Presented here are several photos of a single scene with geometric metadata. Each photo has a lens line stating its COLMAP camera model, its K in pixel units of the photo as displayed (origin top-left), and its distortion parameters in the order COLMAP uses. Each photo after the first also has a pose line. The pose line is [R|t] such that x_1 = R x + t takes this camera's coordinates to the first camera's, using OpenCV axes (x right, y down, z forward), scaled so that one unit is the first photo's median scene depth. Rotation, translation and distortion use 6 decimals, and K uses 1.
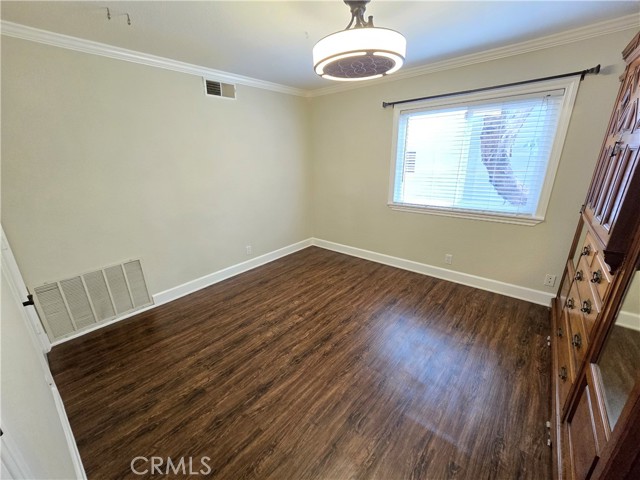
lens RADIAL K [[261.0, 0, 322.1], [0, 261.0, 238.6], [0, 0, 1]] dist [-0.011461, -0.000250]
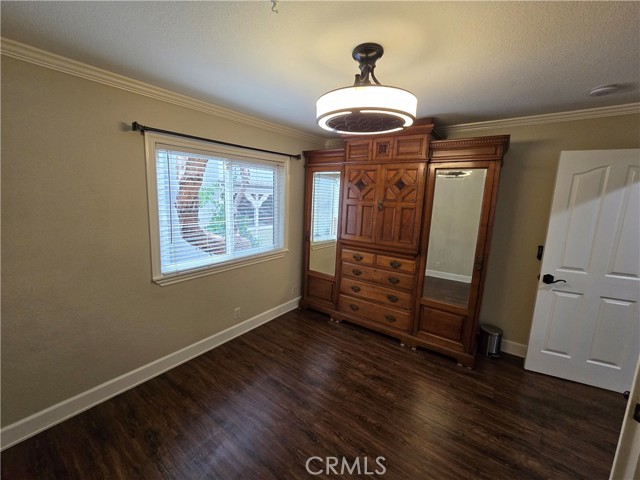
lens RADIAL K [[261.0, 0, 322.1], [0, 261.0, 238.6], [0, 0, 1]] dist [-0.011461, -0.000250]
pose [[-0.069402, -0.139782, 0.987747, -0.476635], [0.271216, 0.950196, 0.153524, -0.267801], [-0.960013, 0.278548, -0.028034, 0.751064]]
